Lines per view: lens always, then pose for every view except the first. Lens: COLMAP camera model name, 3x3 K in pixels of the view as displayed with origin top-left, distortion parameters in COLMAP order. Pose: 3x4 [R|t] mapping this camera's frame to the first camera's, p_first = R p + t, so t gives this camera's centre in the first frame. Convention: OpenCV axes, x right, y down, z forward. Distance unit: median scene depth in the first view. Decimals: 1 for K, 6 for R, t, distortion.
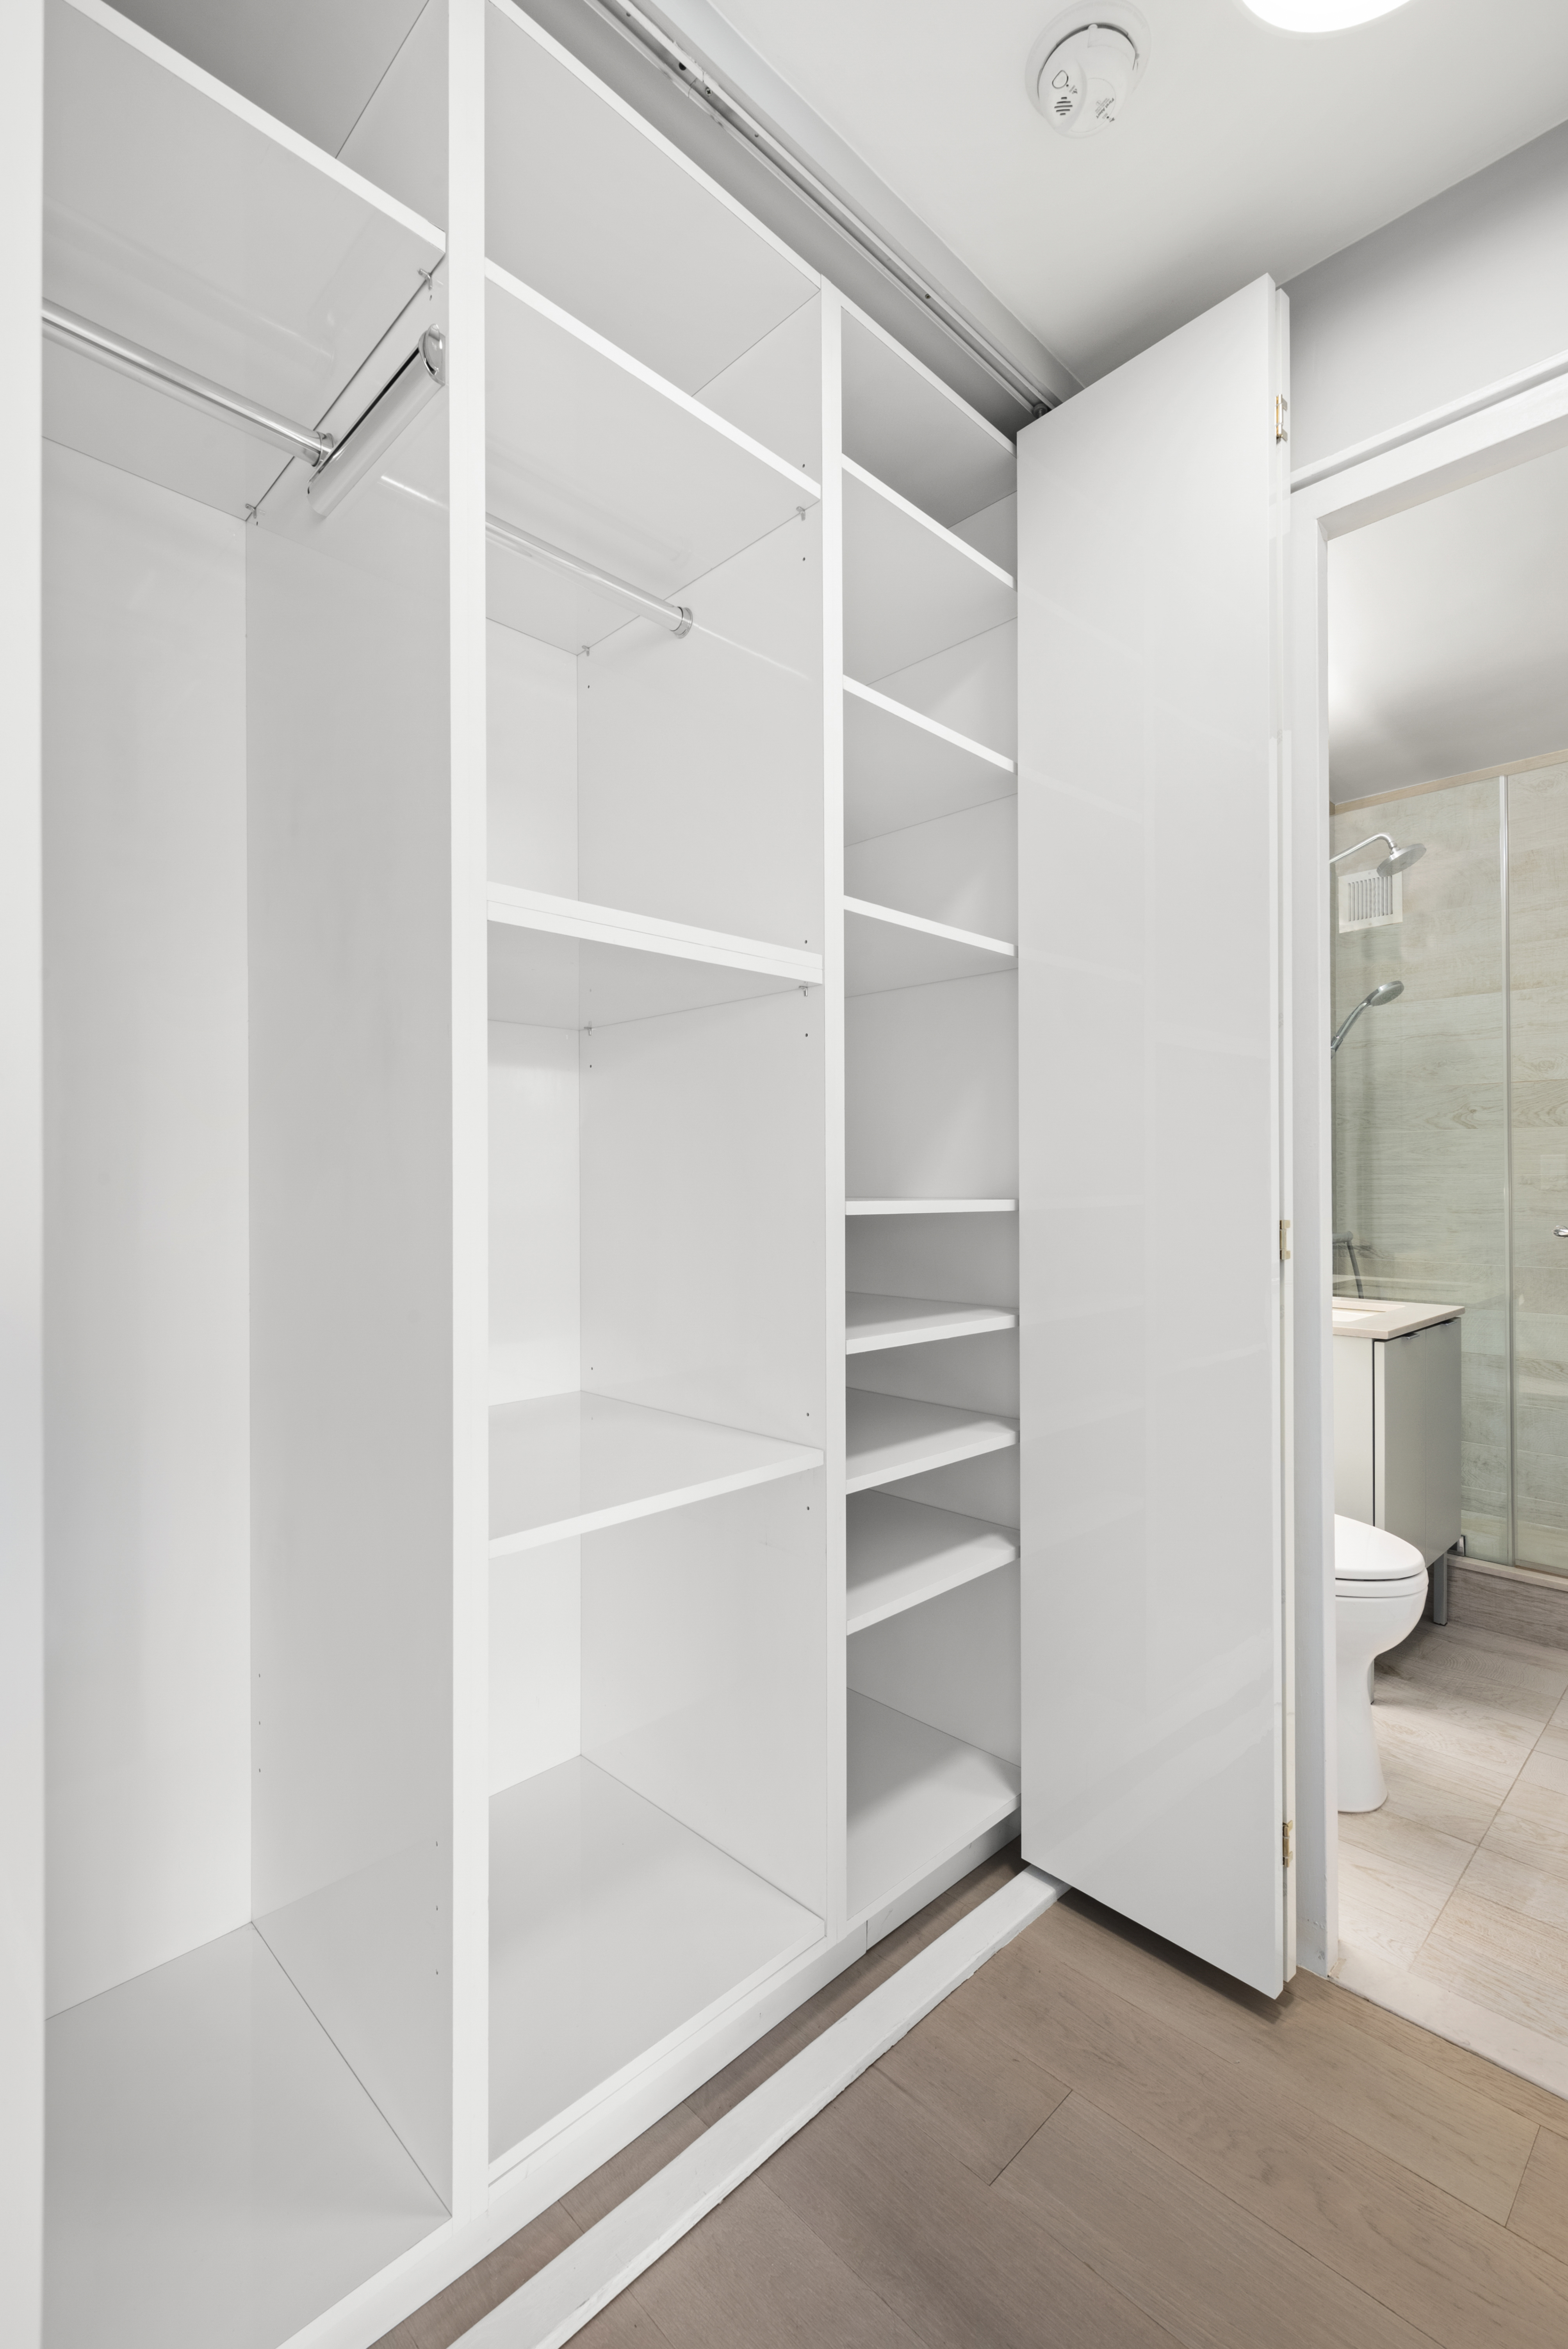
lens RADIAL K [[1033.4, 0, 784.0], [0, 1033.4, 1174.5], [0, 0, 1]] dist [0.001768, 0.000246]
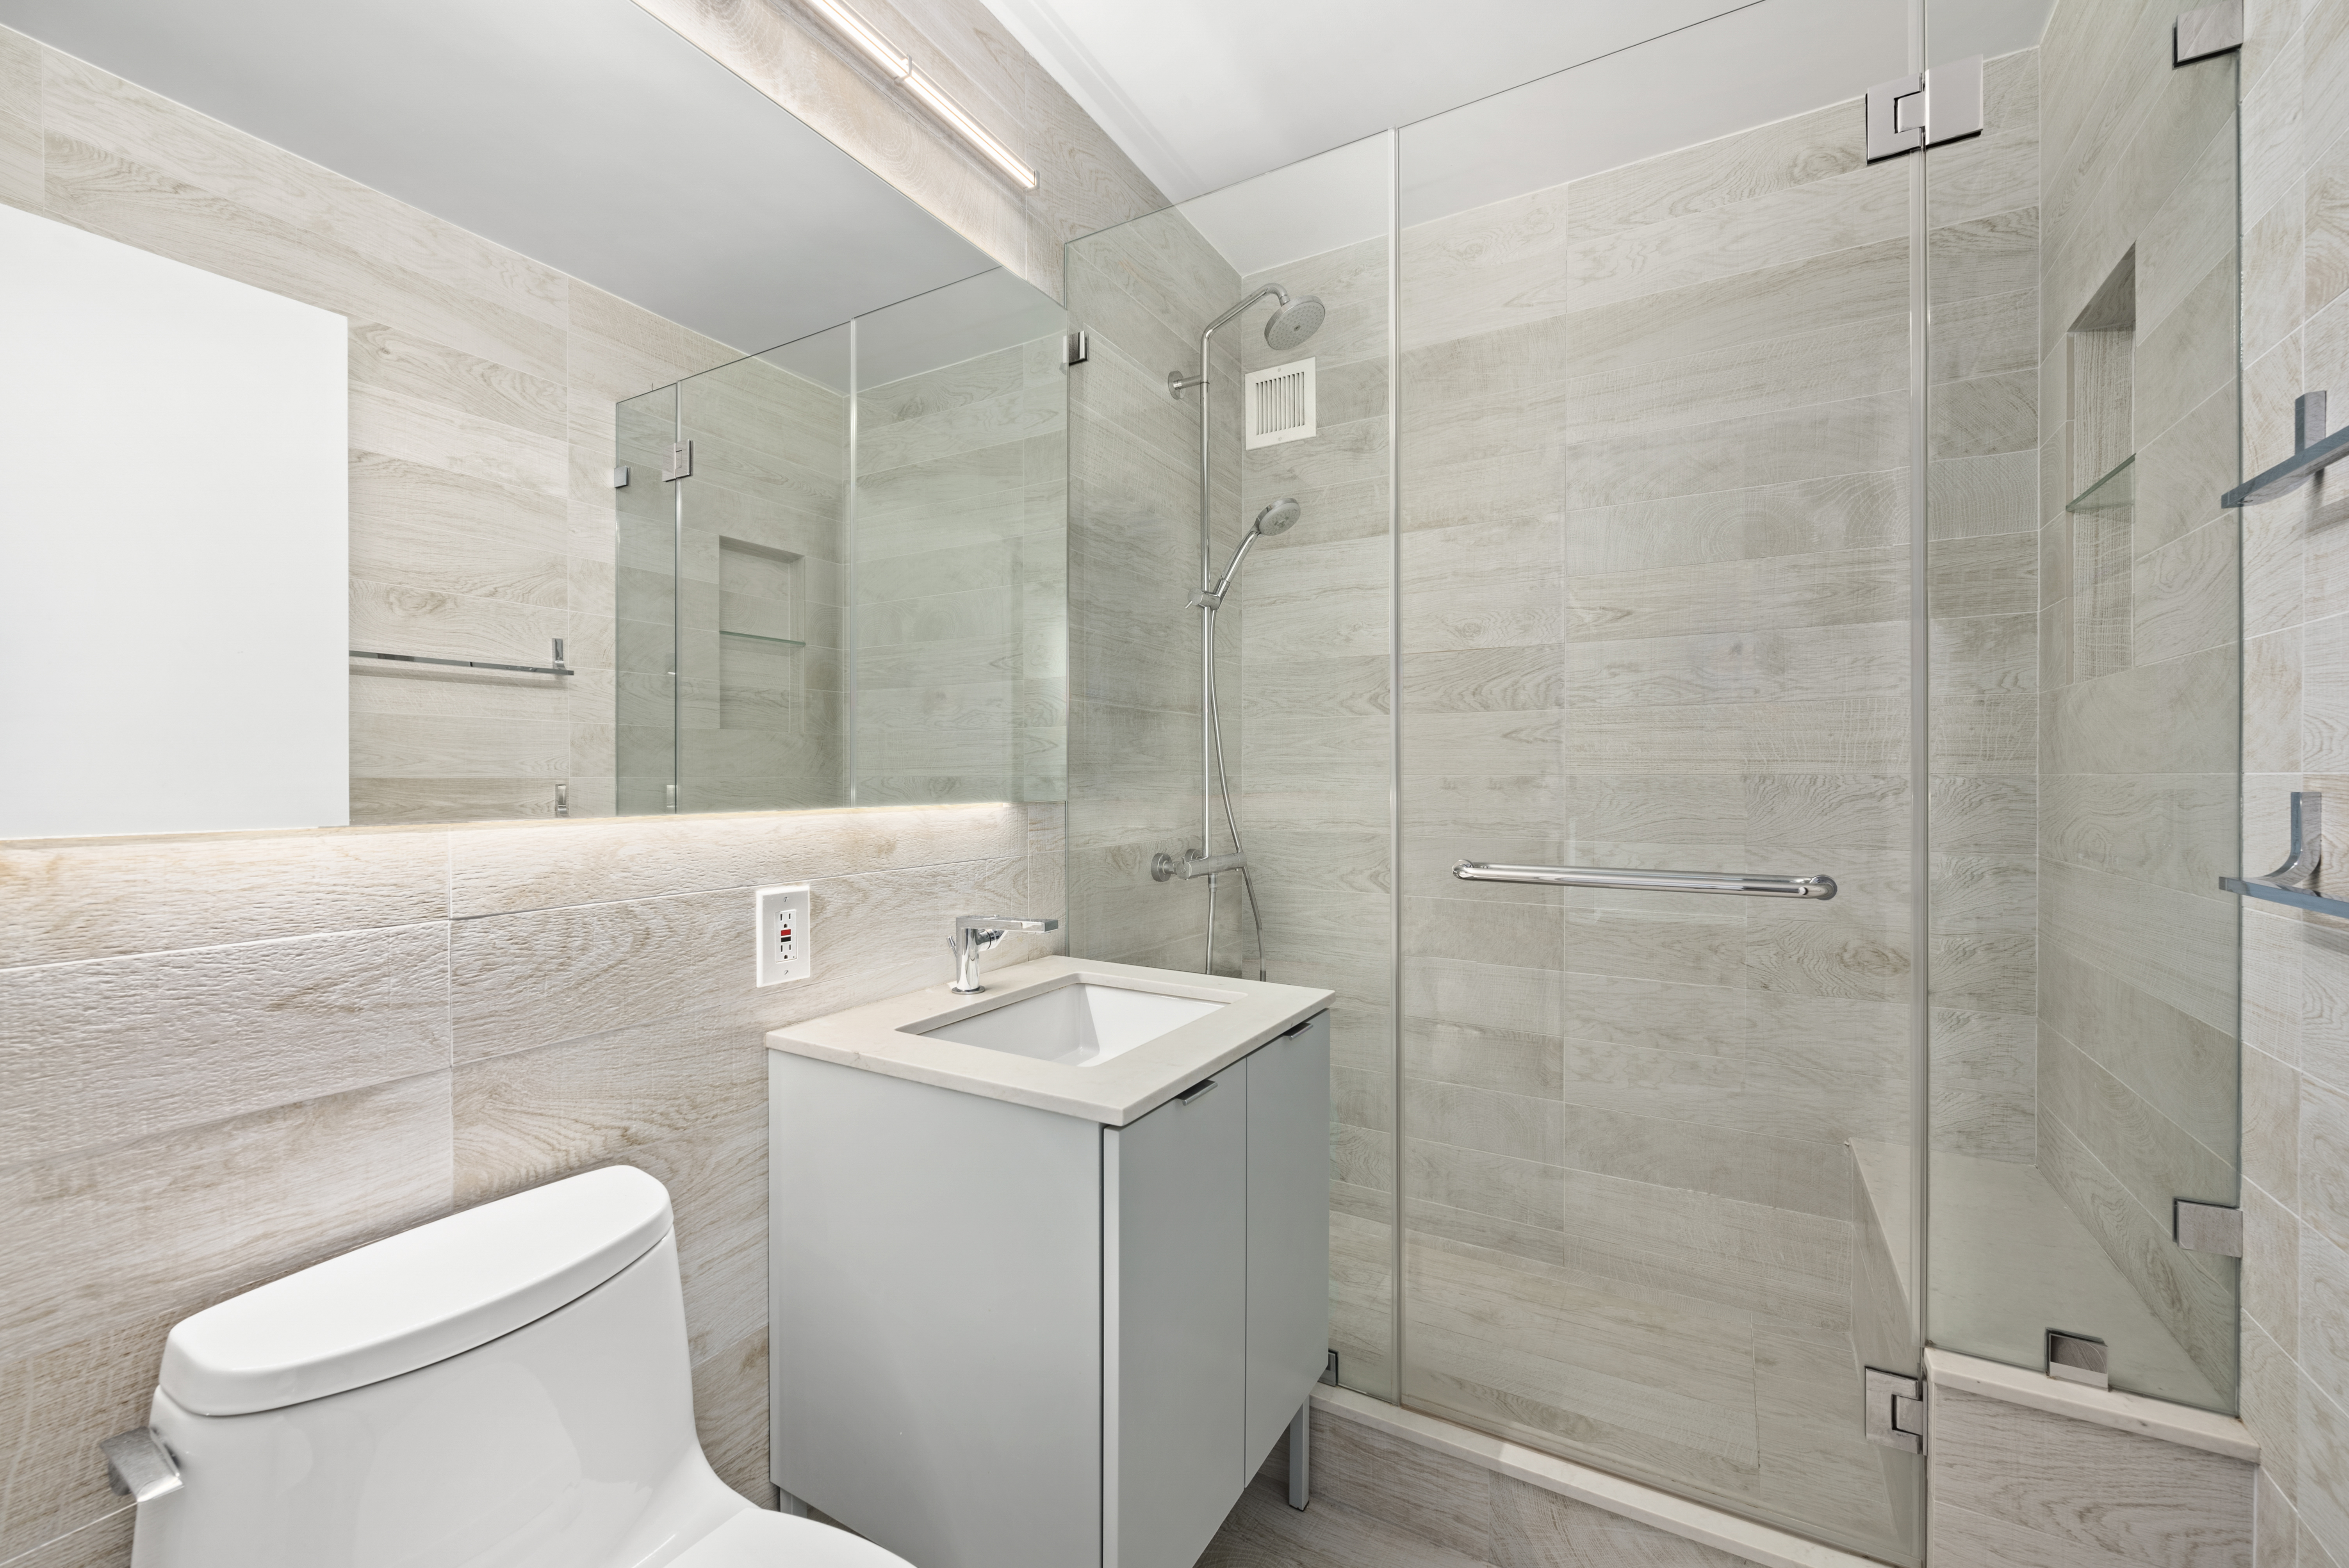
lens RADIAL K [[1056.0, 0, 1174.5], [0, 1056.0, 784.0], [0, 0, 1]] dist [0.000588, 0.000017]
pose [[0.948077, -0.000705, 0.318039, 0.364975], [-0.002882, 0.999937, 0.010808, -0.002226], [-0.318026, -0.011163, 0.948016, 0.432471]]
